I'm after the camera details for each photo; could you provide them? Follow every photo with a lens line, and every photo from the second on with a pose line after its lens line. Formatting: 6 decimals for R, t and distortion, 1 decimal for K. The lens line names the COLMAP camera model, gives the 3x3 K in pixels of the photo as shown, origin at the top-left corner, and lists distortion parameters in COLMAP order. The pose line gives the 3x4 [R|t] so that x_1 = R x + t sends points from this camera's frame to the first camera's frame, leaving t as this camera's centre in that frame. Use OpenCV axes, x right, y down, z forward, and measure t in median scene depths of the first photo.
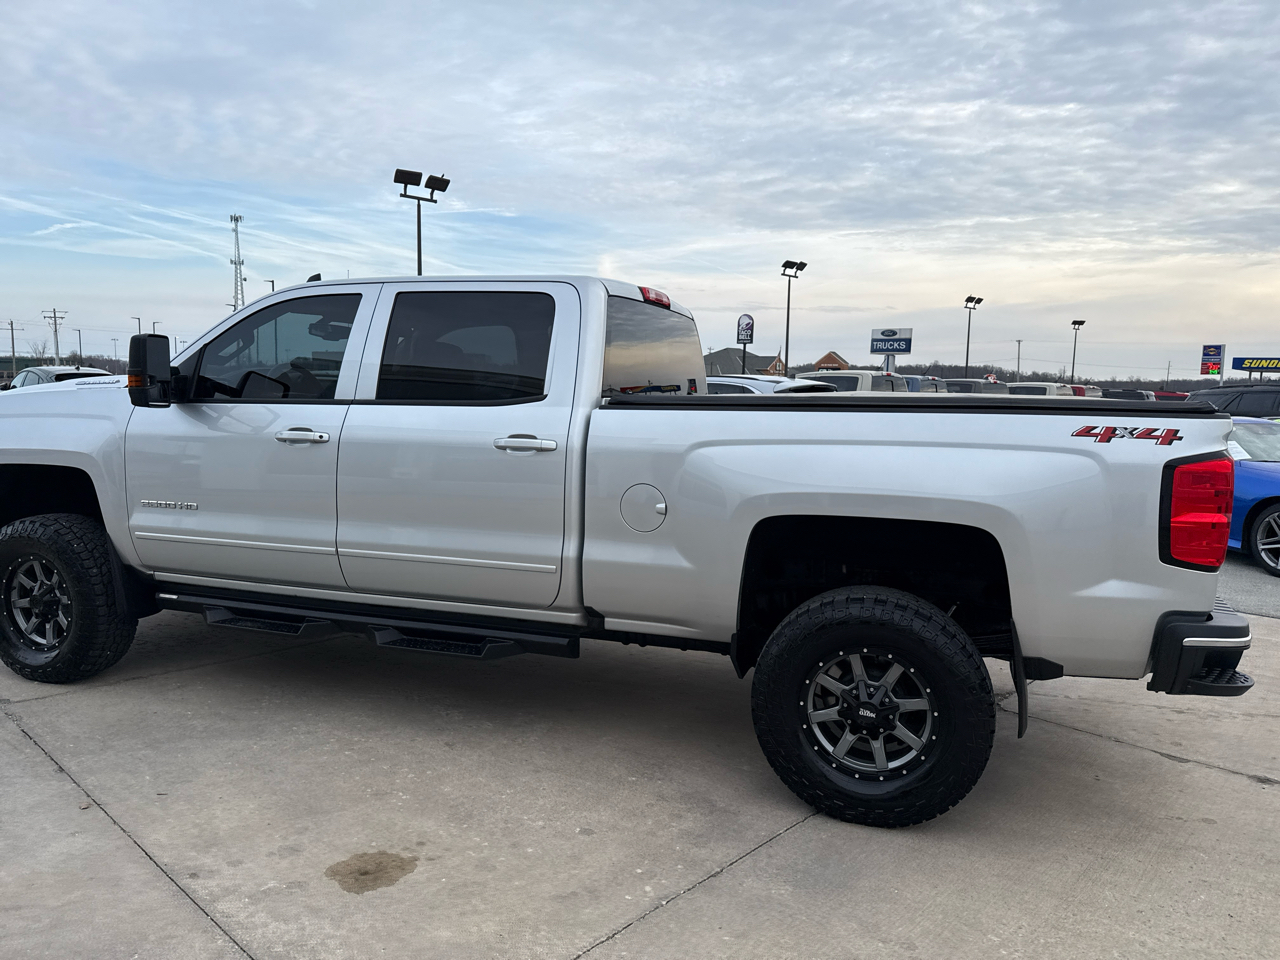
lens RADIAL K [[898.5, 0, 648.9], [0, 898.5, 494.4], [0, 0, 1]] dist [0.040224, -0.054070]
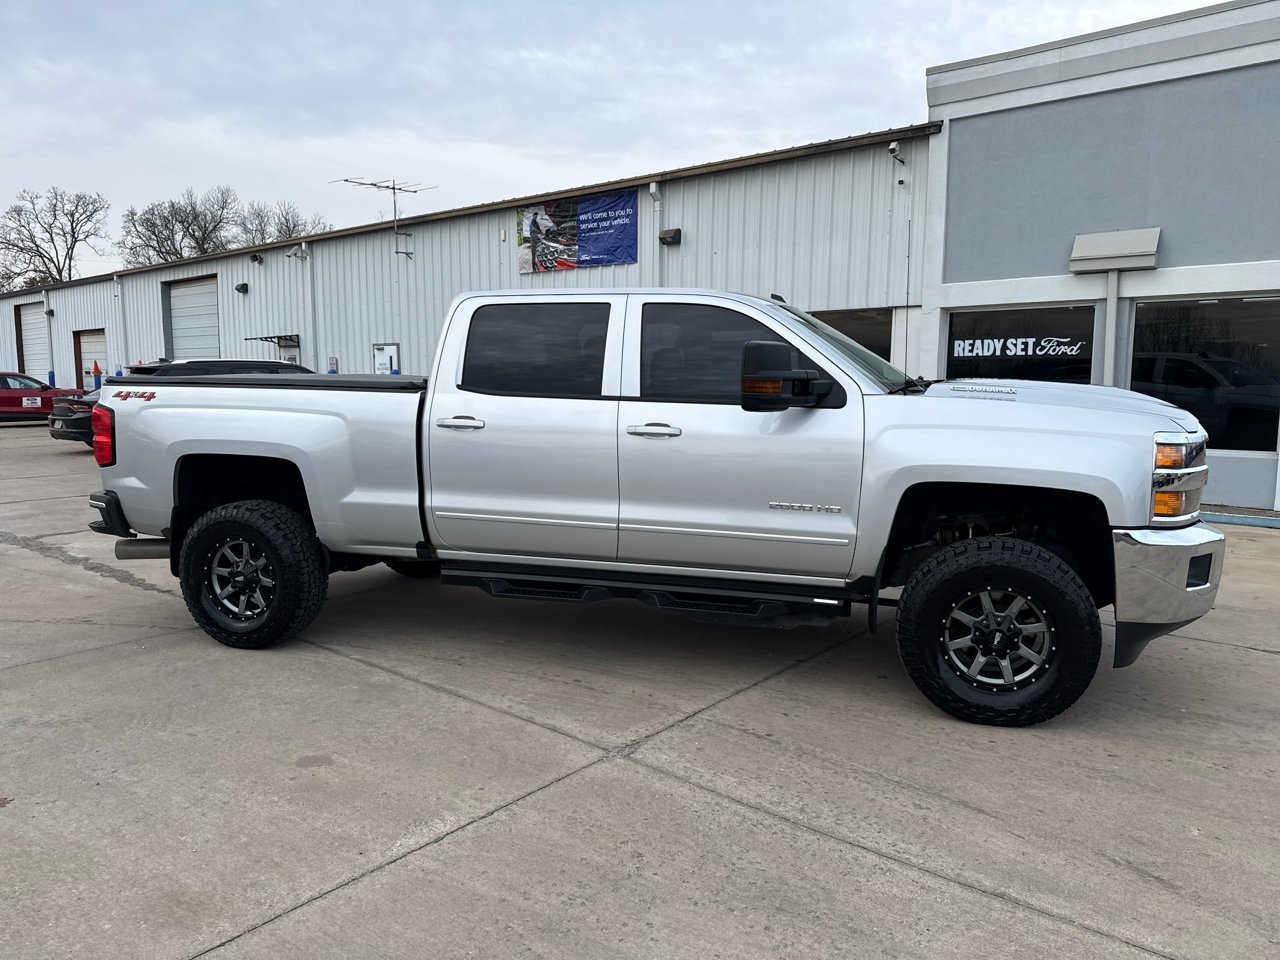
lens RADIAL K [[898.5, 0, 648.3], [0, 898.5, 485.8], [0, 0, 1]] dist [0.040224, -0.054070]
pose [[-0.998812, -0.020877, -0.044035, -0.164210], [-0.030988, 0.969470, 0.243245, -0.328790], [0.037612, 0.244321, -0.968965, 2.630275]]
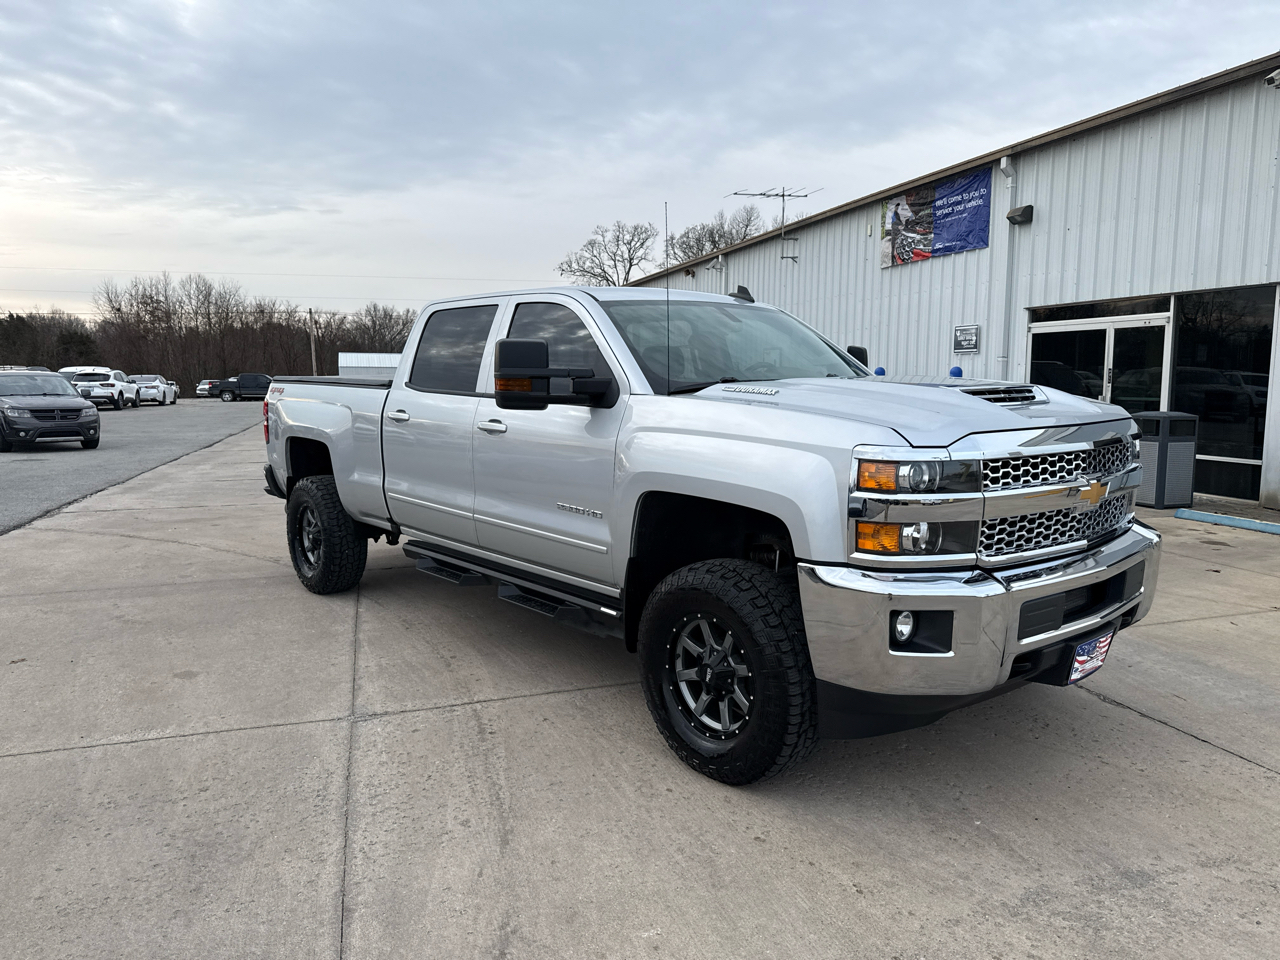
lens RADIAL K [[898.5, 0, 646.9], [0, 898.5, 484.7], [0, 0, 1]] dist [0.040224, -0.054070]
pose [[-0.864866, -0.082898, 0.495111, -0.990150], [0.043793, 0.970052, 0.238916, -0.320048], [-0.500090, 0.228312, -0.835335, 2.416061]]
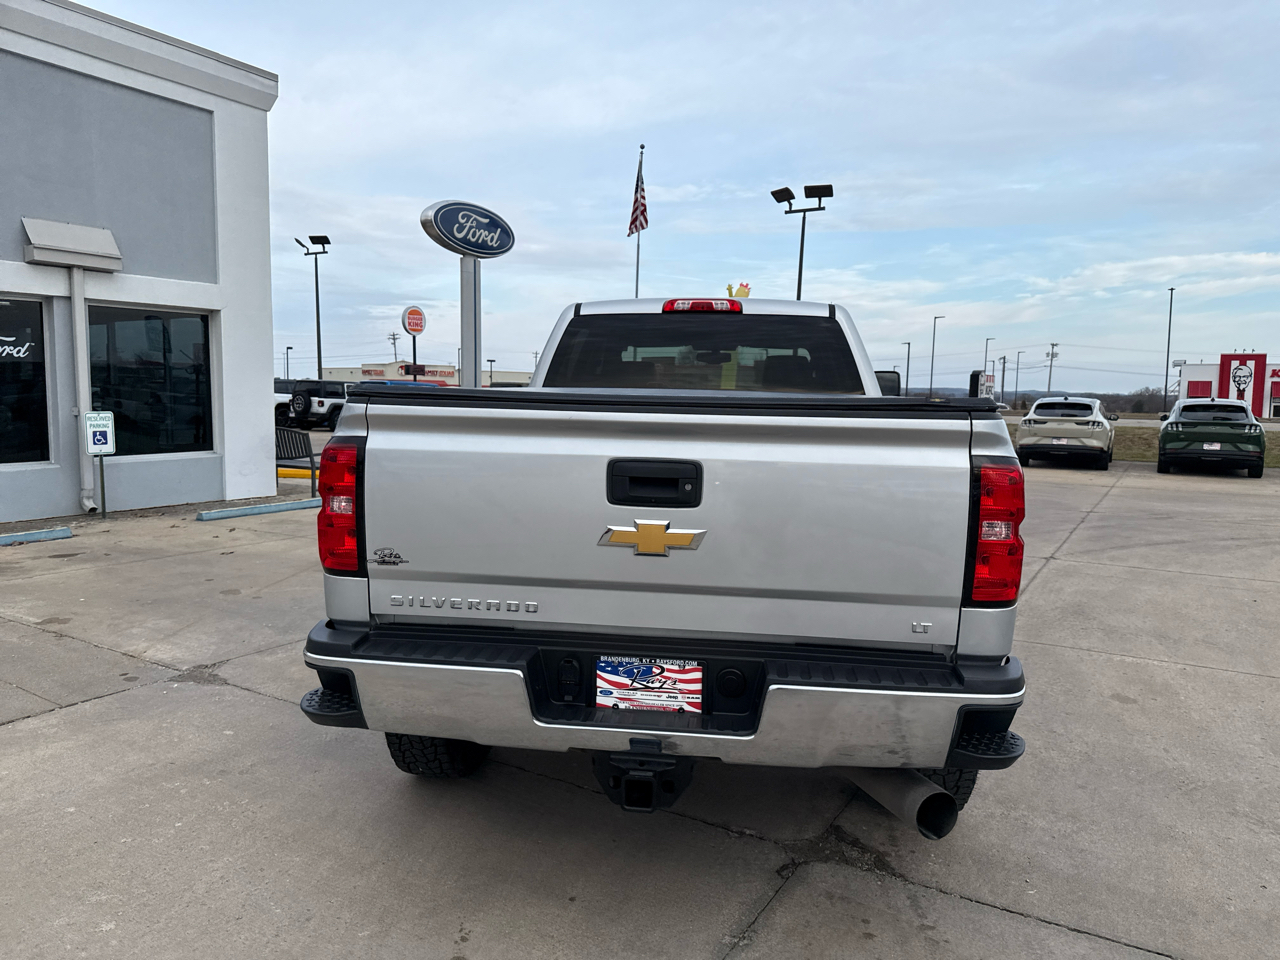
lens RADIAL K [[898.5, 0, 641.4], [0, 898.5, 475.6], [0, 0, 1]] dist [0.040224, -0.054070]
pose [[0.209132, 0.068805, -0.975464, 1.176180], [-0.130952, 0.990507, 0.041791, -0.066199], [0.969080, 0.118999, 0.216157, 0.828329]]
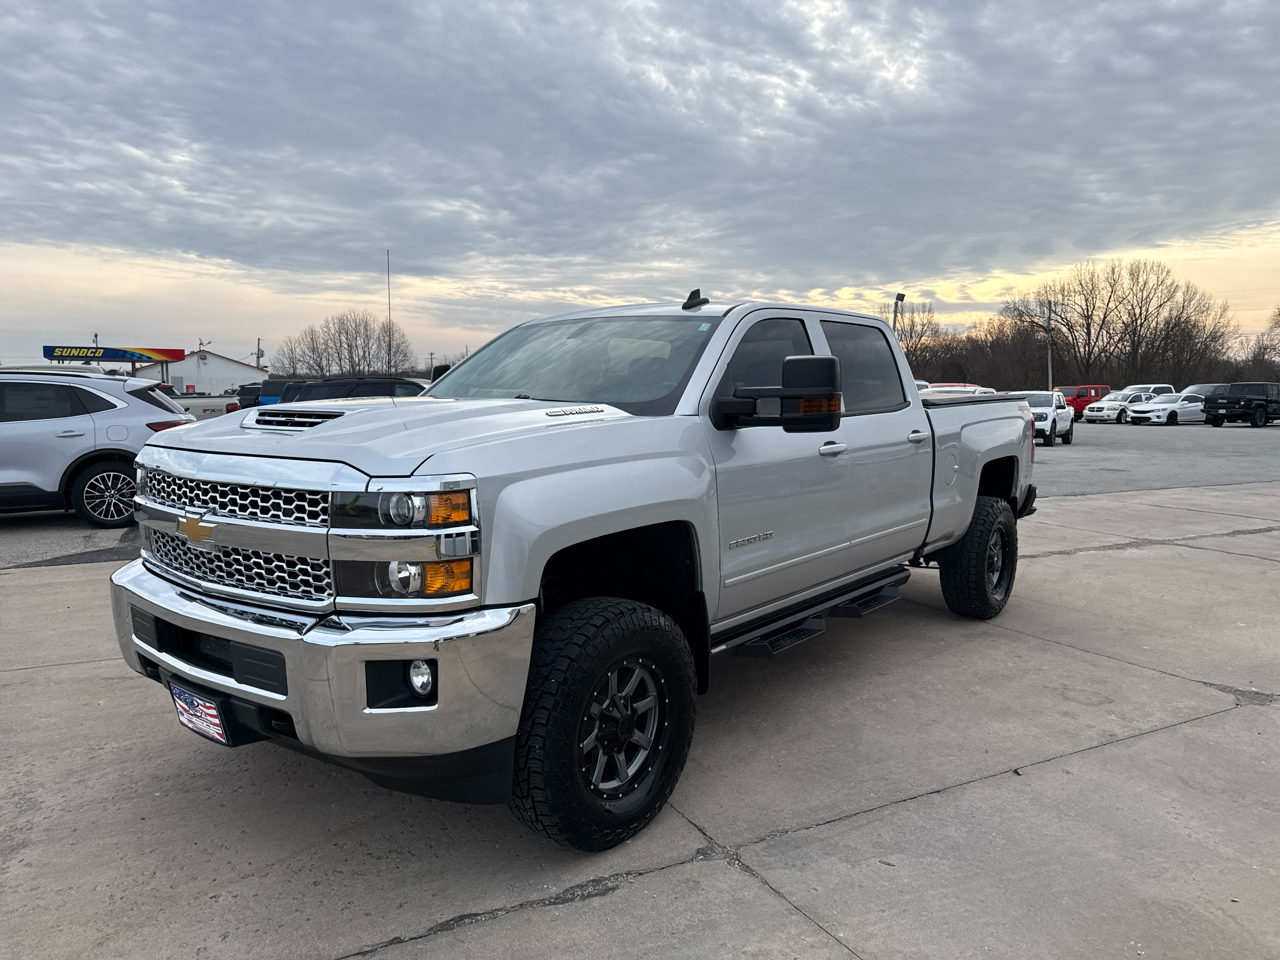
lens RADIAL K [[898.5, 0, 647.3], [0, 898.5, 475.5], [0, 0, 1]] dist [0.040224, -0.054070]
pose [[0.336651, -0.113023, 0.934822, -1.521589], [0.118402, 0.989972, 0.077051, -0.146091], [-0.934156, 0.084745, 0.346657, 0.846113]]
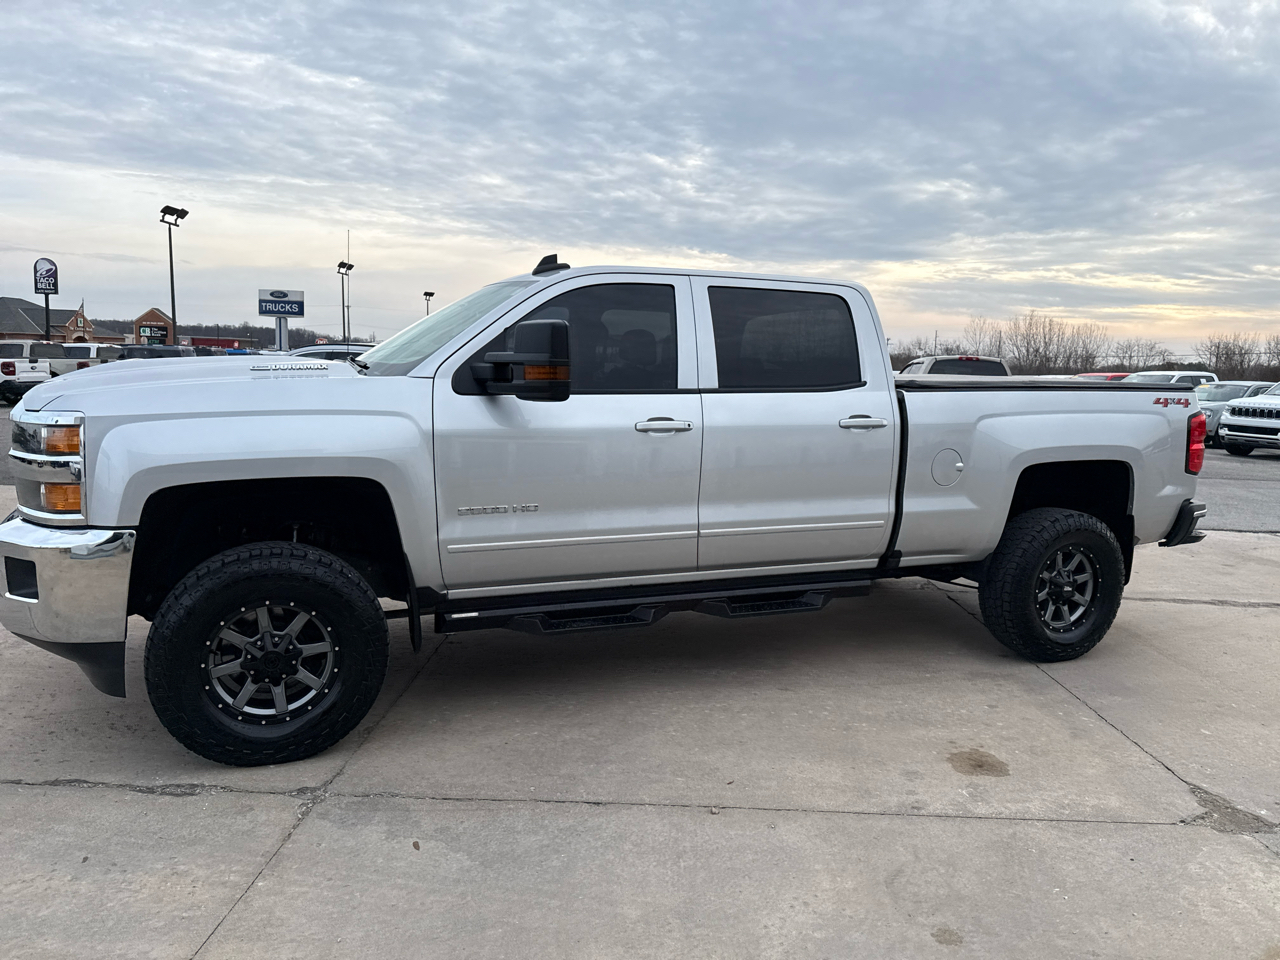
lens RADIAL K [[898.5, 0, 650.1], [0, 898.5, 478.4], [0, 0, 1]] dist [0.040224, -0.054070]
pose [[0.749788, -0.082685, 0.656492, -1.079001], [0.067817, 0.996540, 0.048059, -0.055304], [-0.658194, 0.008487, 0.752801, 0.256443]]
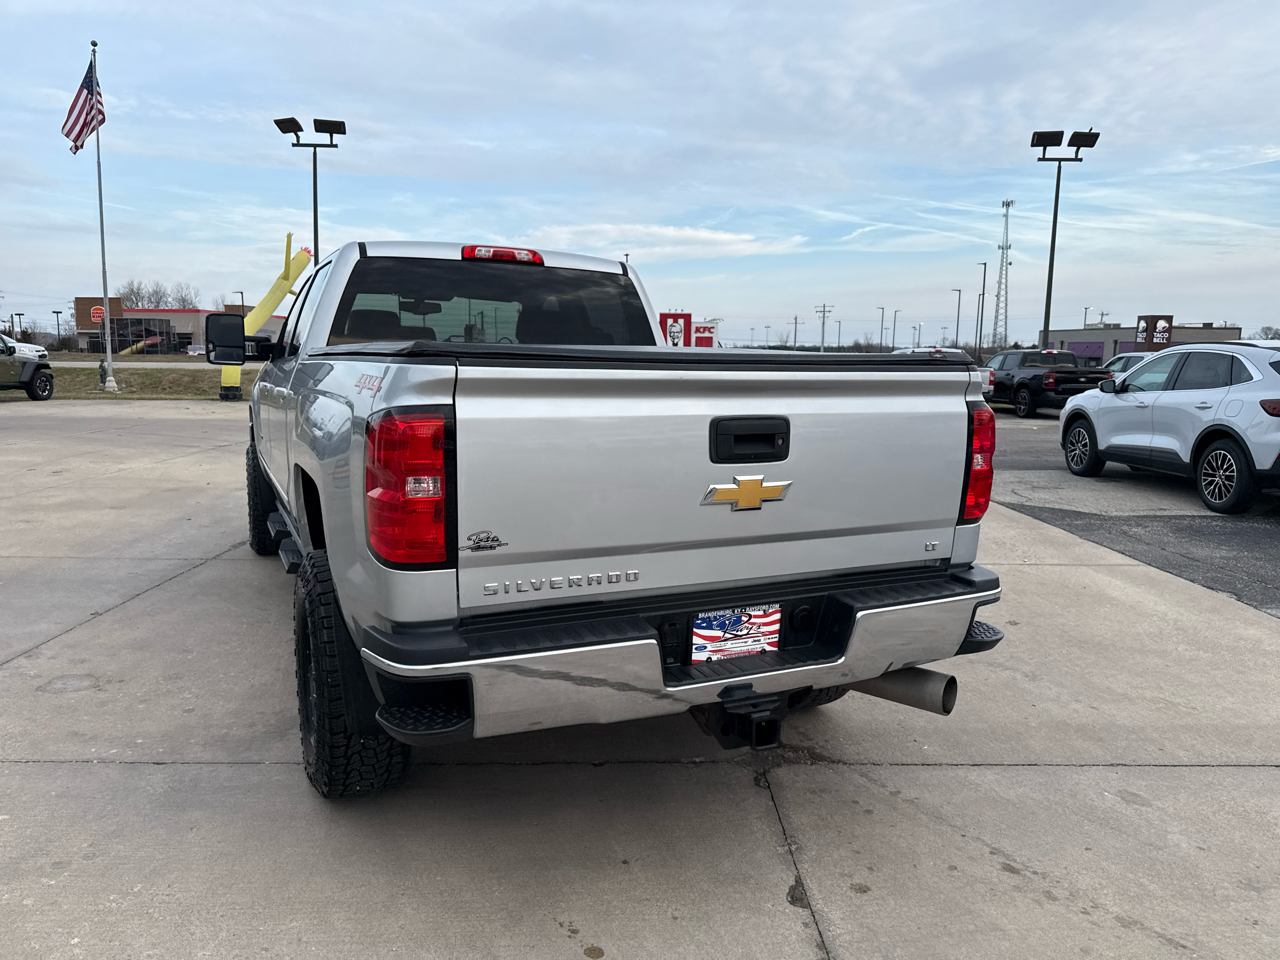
lens RADIAL K [[898.5, 0, 645.7], [0, 898.5, 492.3], [0, 0, 1]] dist [0.040224, -0.054070]
pose [[0.701357, 0.095300, -0.706411, 0.974347], [-0.083905, 0.995170, 0.050950, -0.024704], [0.707855, 0.023537, 0.705966, 0.467554]]
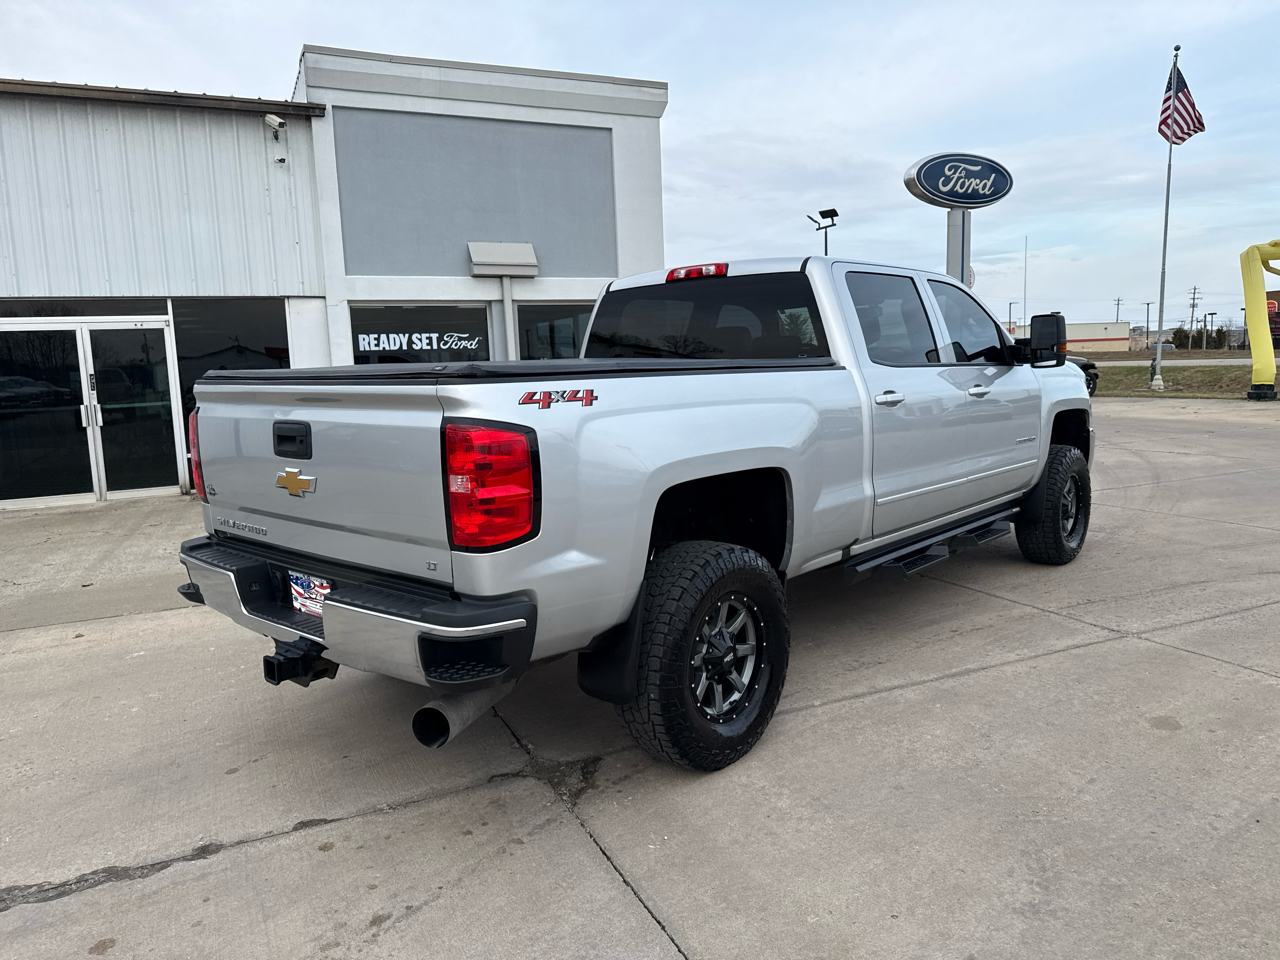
lens RADIAL K [[898.5, 0, 651.4], [0, 898.5, 480.1], [0, 0, 1]] dist [0.040224, -0.054070]
pose [[-0.382670, 0.109844, -0.917332, 1.198590], [-0.087407, 0.984149, 0.154307, -0.155074], [0.919741, 0.139230, -0.367003, 1.574956]]
